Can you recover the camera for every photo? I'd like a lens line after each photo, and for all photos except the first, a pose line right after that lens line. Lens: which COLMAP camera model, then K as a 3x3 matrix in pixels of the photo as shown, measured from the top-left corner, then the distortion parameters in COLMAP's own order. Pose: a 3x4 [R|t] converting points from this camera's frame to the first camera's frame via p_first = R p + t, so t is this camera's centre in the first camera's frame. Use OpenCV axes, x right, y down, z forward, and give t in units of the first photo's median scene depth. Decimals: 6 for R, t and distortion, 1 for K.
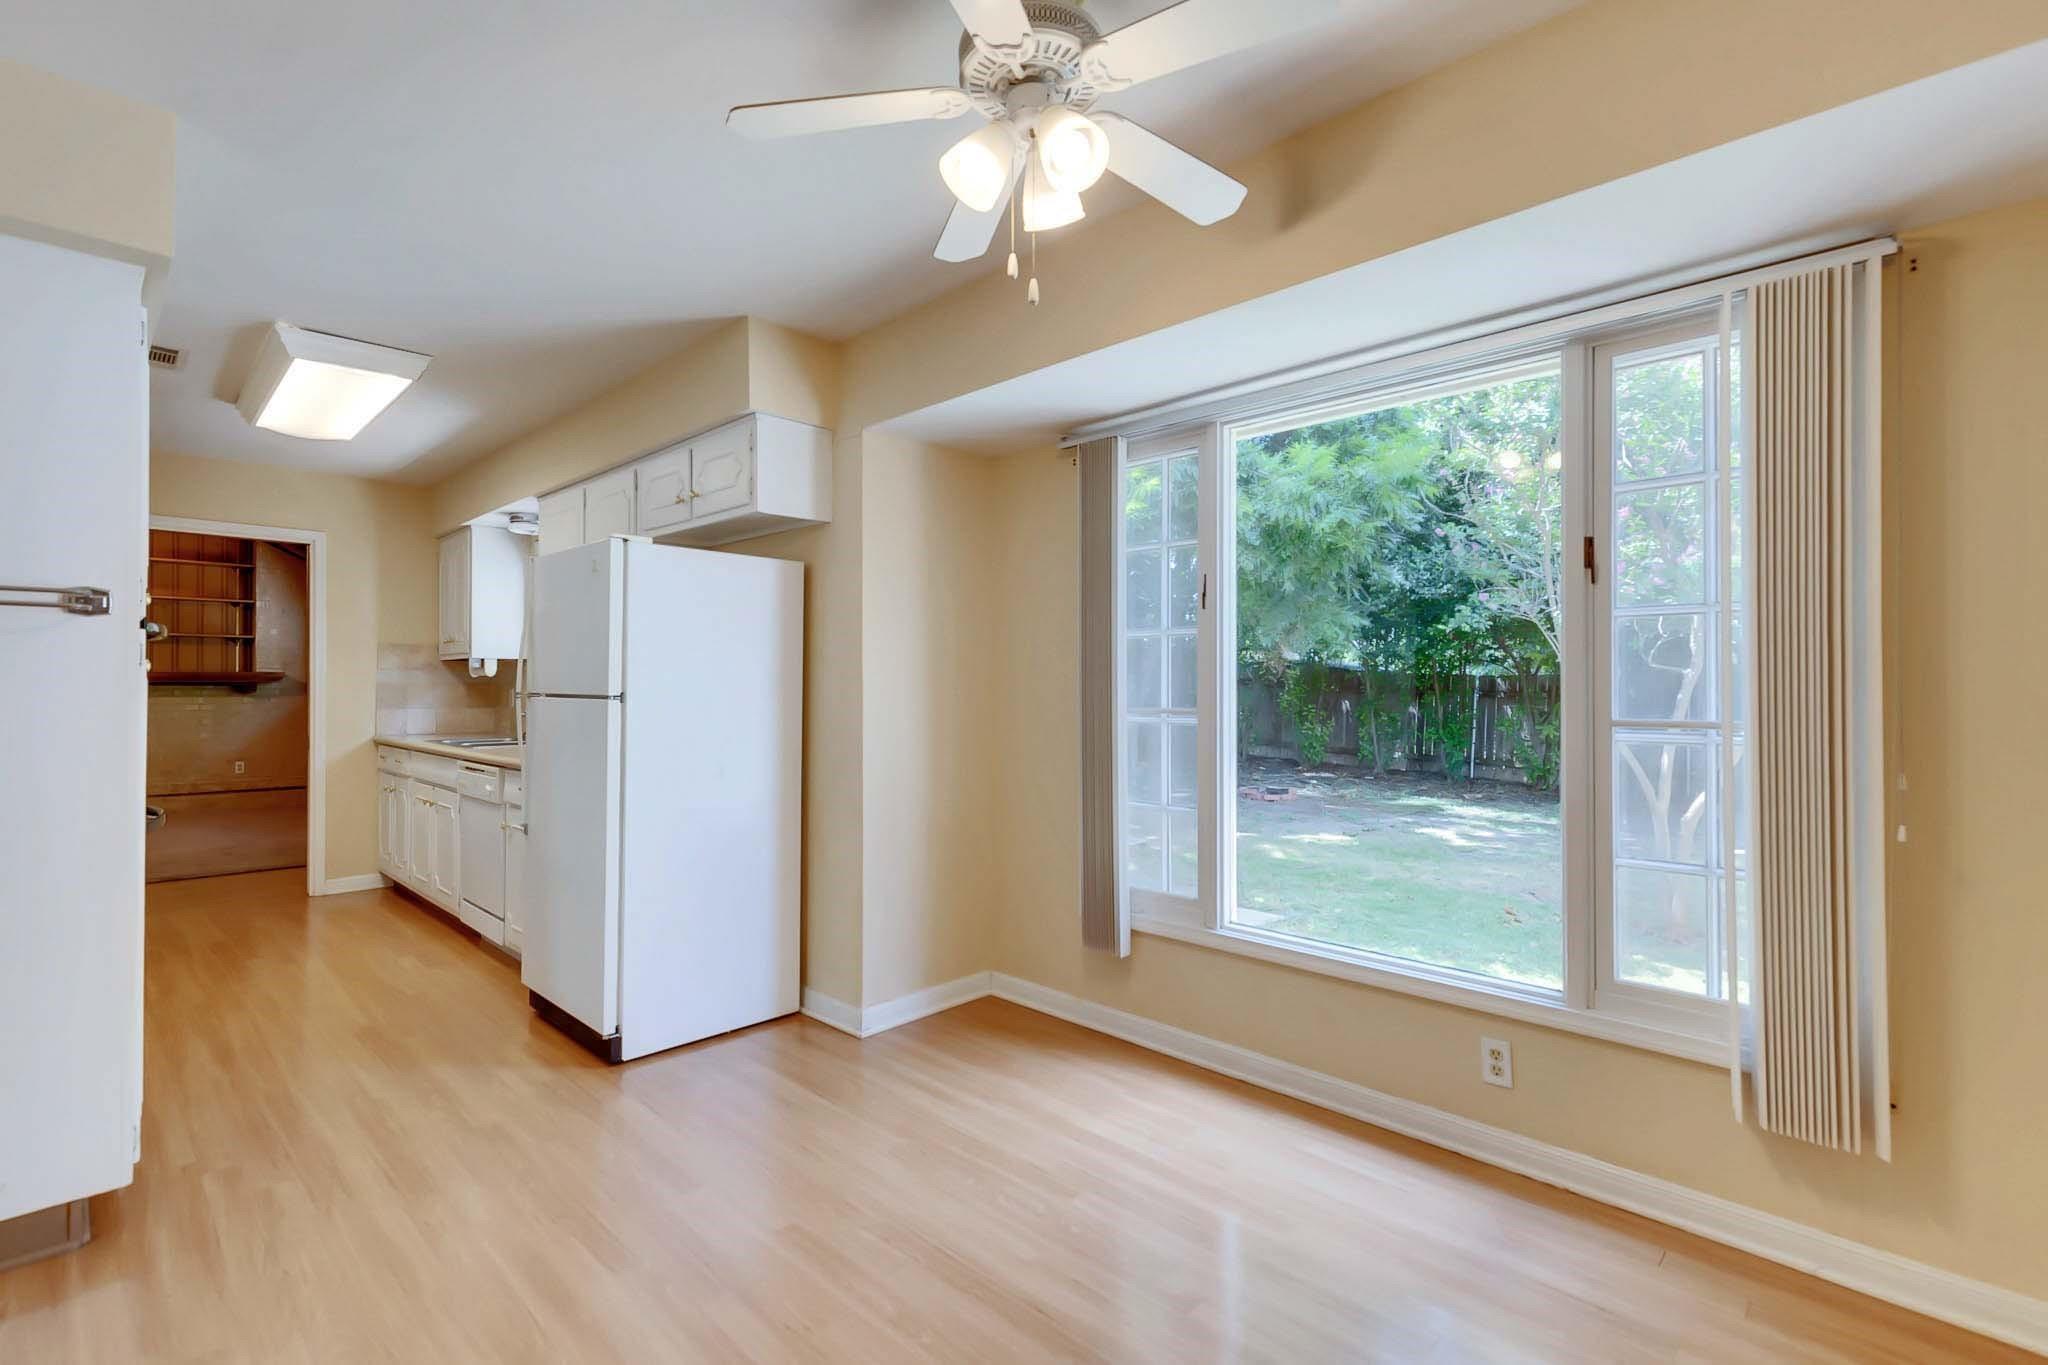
lens RADIAL K [[920.3, 0, 1031.1], [0, 920.3, 678.2], [0, 0, 1]] dist [0.002502, 0.000010]
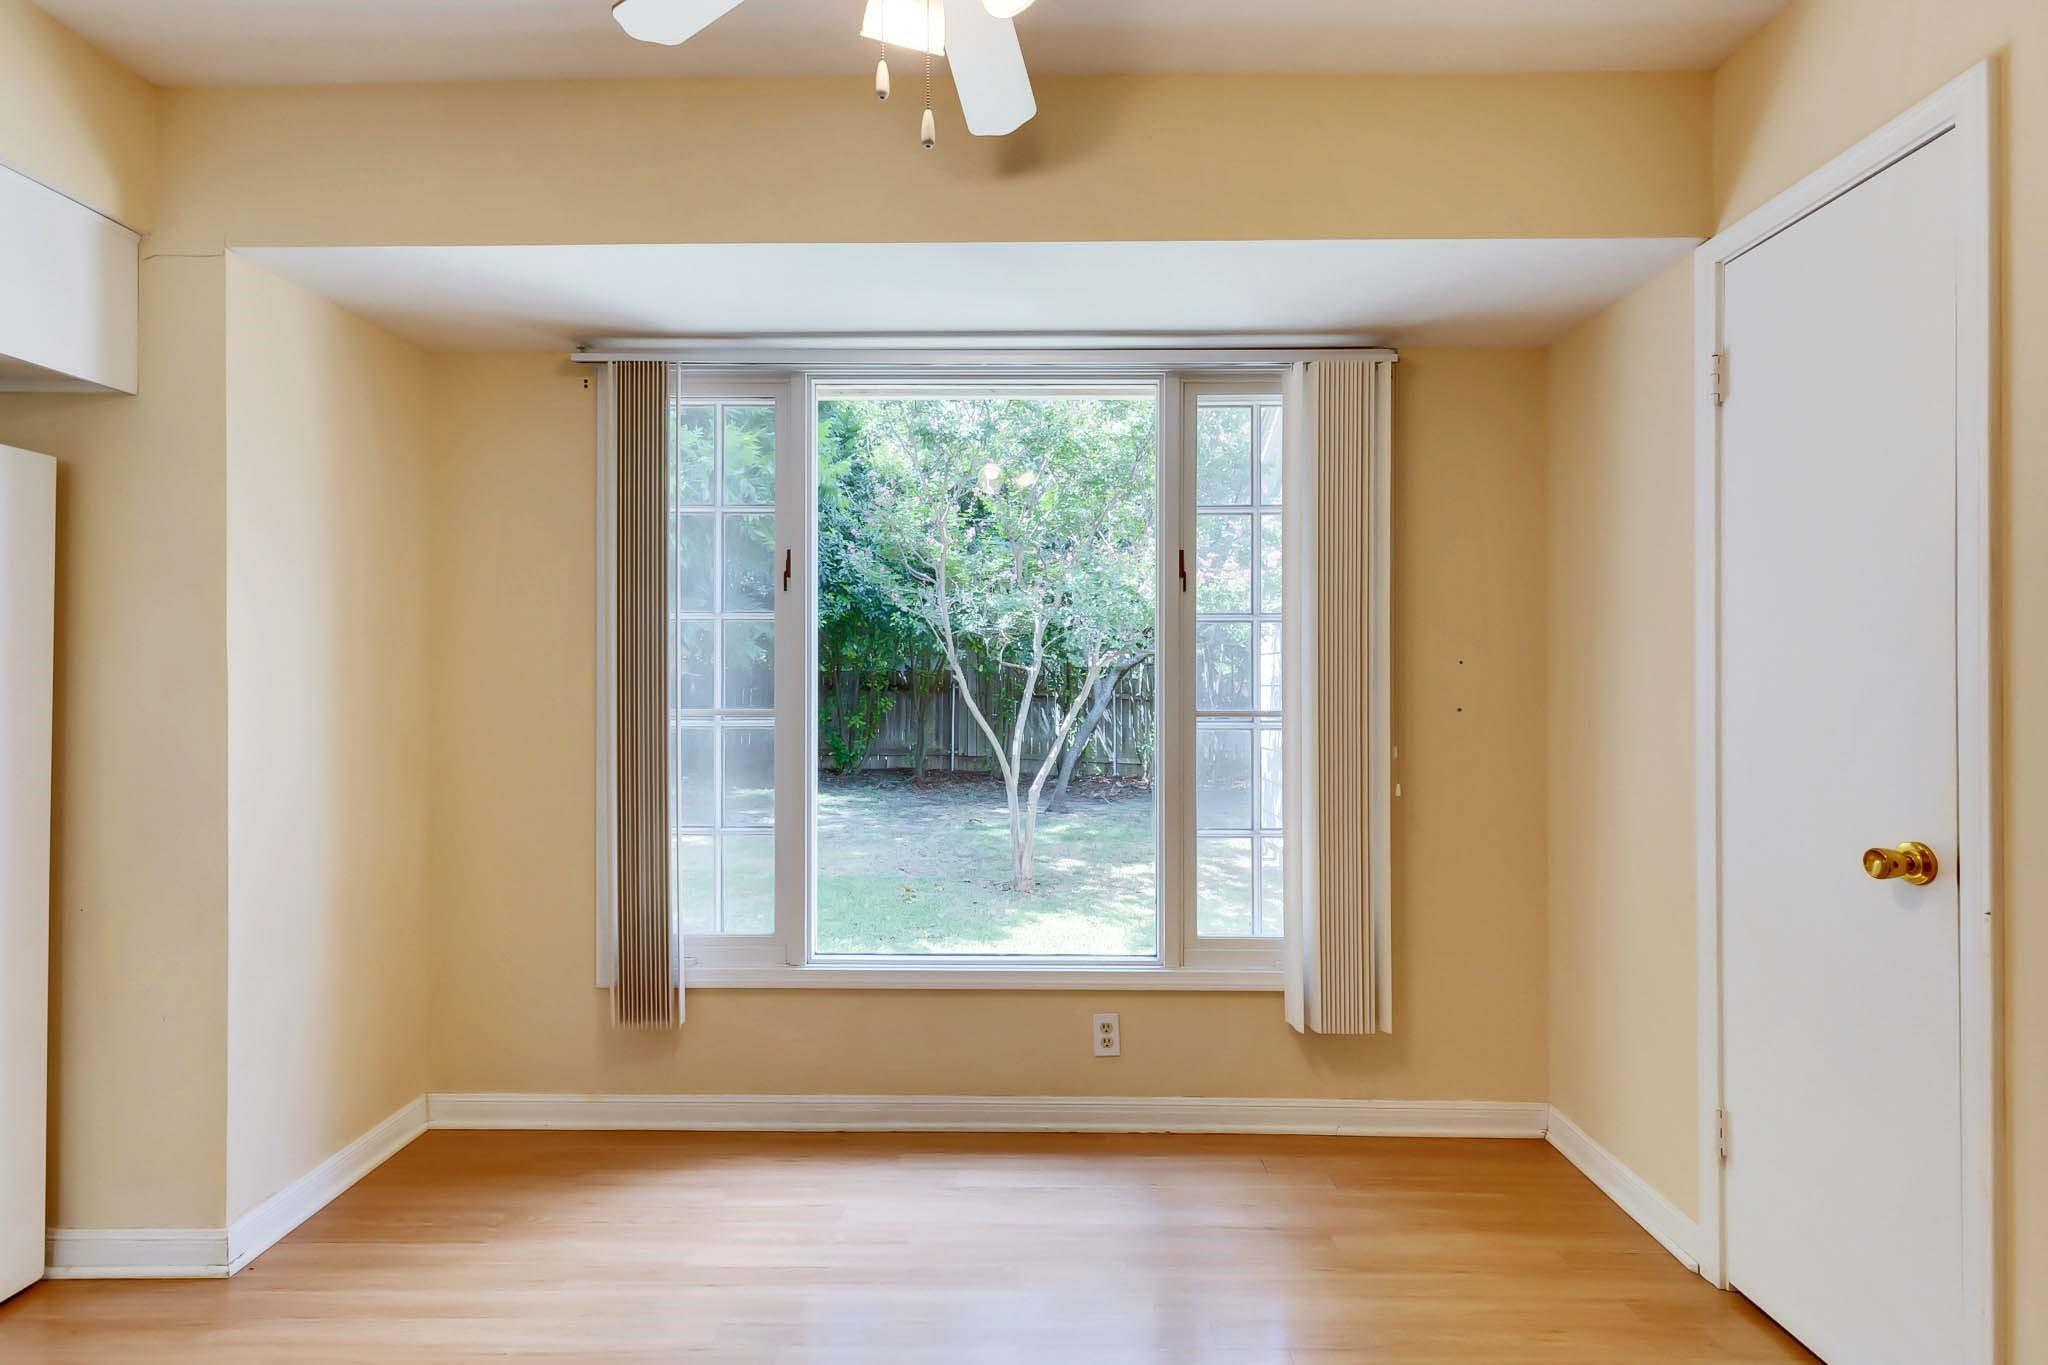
lens RADIAL K [[922.6, 0, 1024.9], [0, 922.6, 675.3], [0, 0, 1]] dist [0.001723, 0.000198]
pose [[0.727684, 0.003881, 0.685901, -0.233171], [-0.005814, 0.999983, 0.000510, 0.001193], [-0.685888, -0.004359, 0.727694, 0.229408]]
